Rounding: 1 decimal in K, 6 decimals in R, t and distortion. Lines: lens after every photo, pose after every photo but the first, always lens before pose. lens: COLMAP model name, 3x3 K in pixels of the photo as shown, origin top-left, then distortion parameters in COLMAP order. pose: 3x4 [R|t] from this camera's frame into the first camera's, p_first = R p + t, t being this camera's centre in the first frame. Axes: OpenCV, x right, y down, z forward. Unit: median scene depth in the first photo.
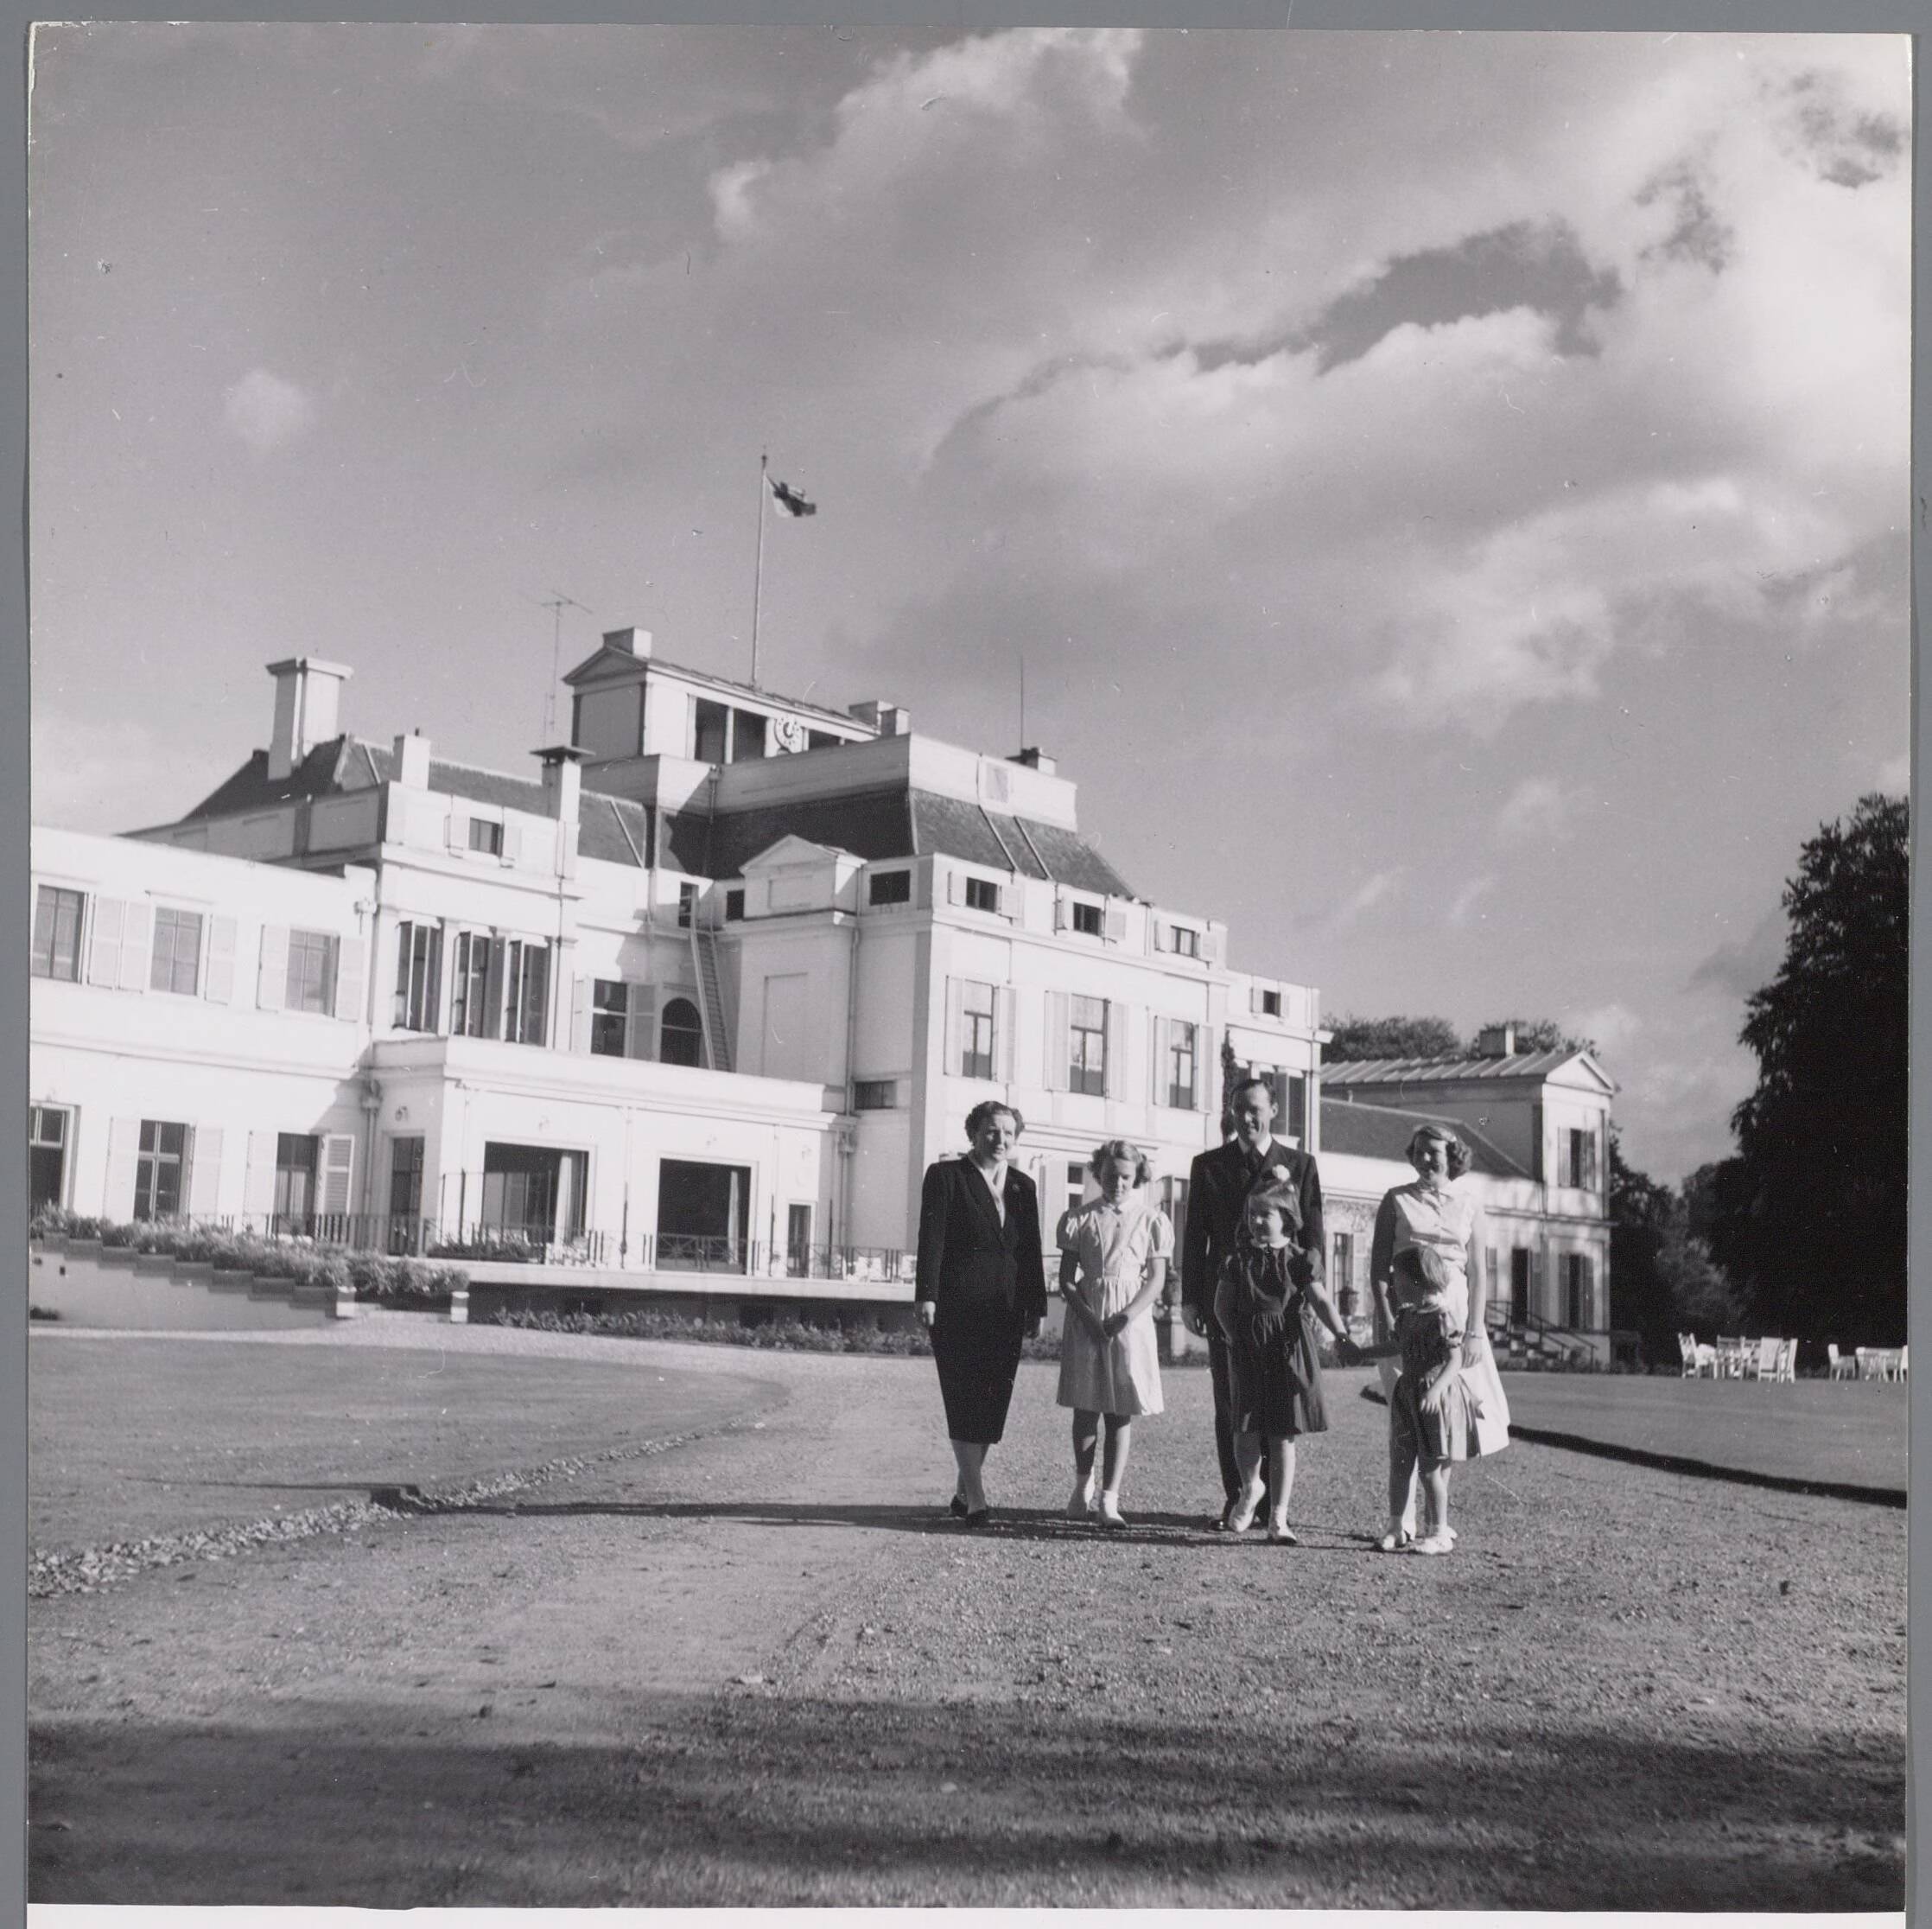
lens RADIAL K [[2788.0, 0, 975.6], [0, 2788.0, 904.7], [0, 0, 1]] dist [-0.012353, -0.049644]
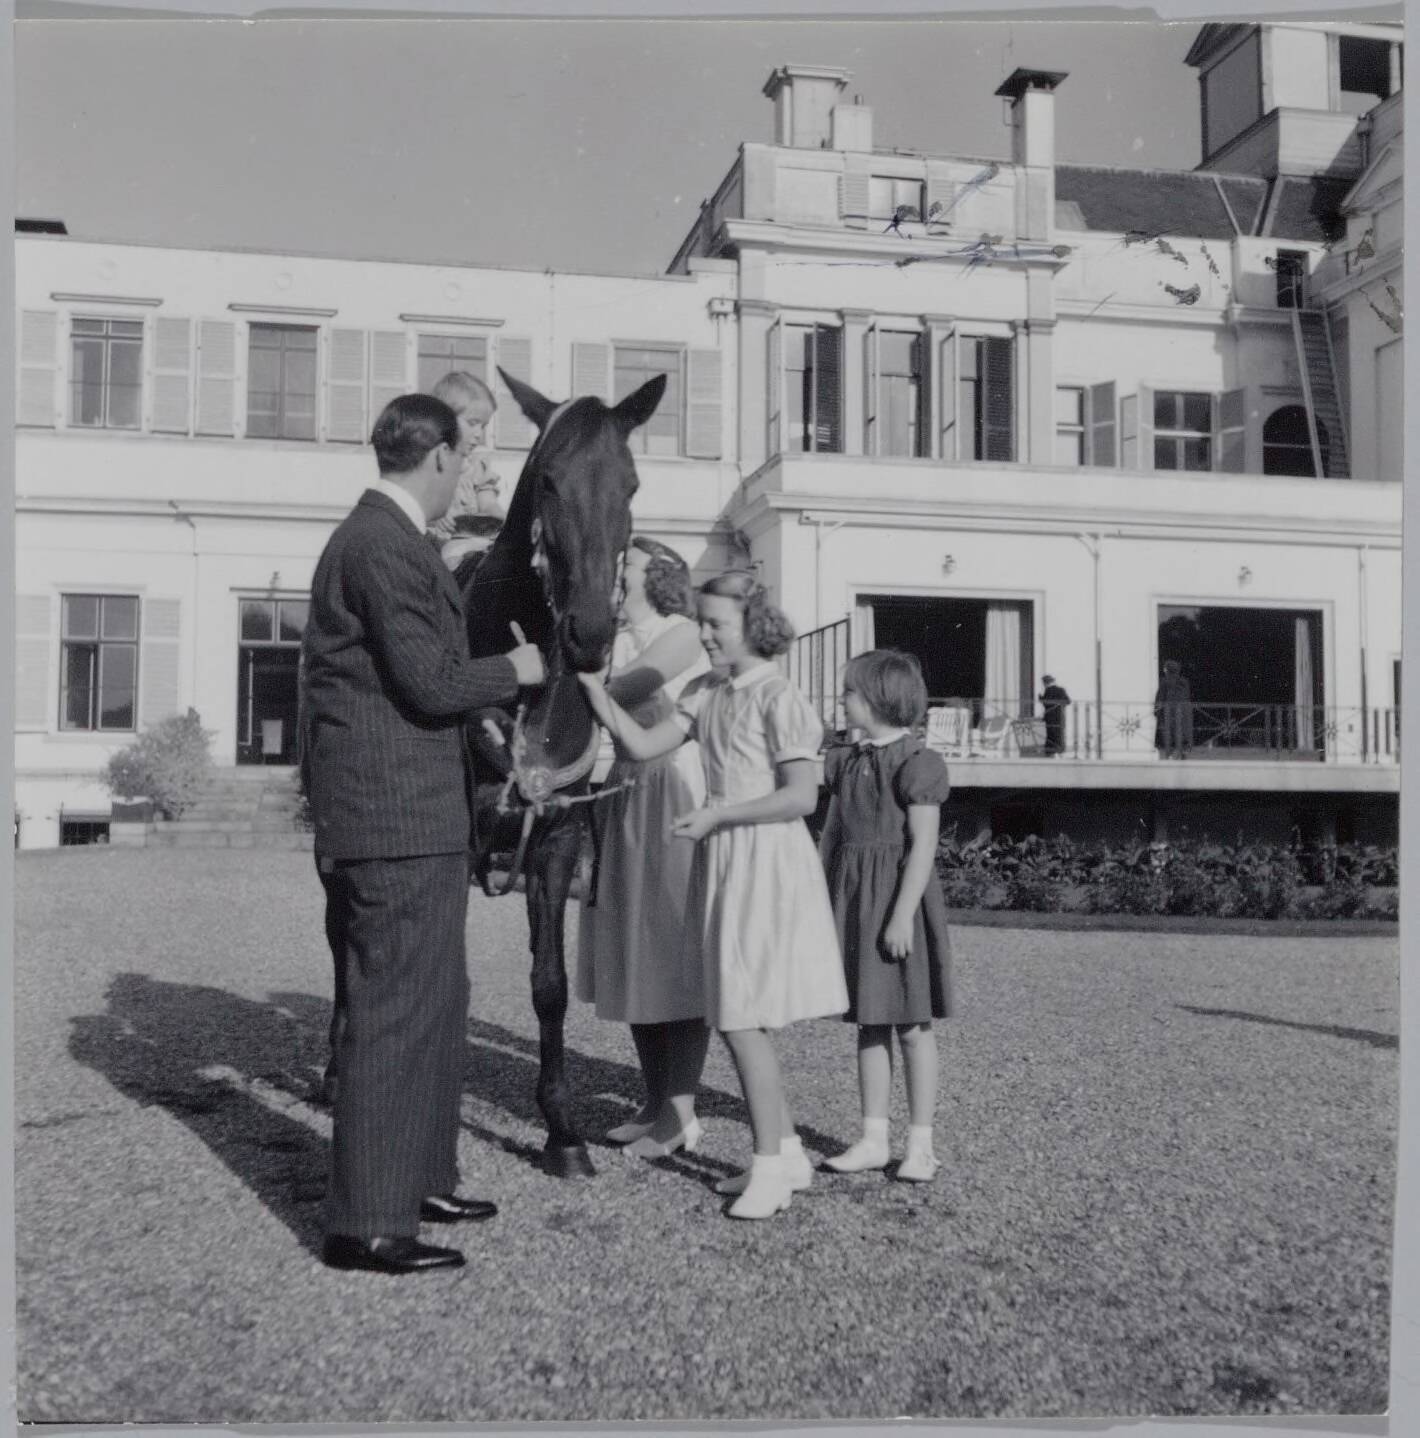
lens RADIAL K [[1776.0, 0, 969.5], [0, 1776.0, 756.8], [0, 0, 1]] dist [-0.072165, 0.033857]
pose [[0.811823, -0.050269, -0.581736, 0.108921], [0.114017, 0.990756, 0.073500, 0.093370], [0.572664, -0.125997, 0.810050, 0.622401]]
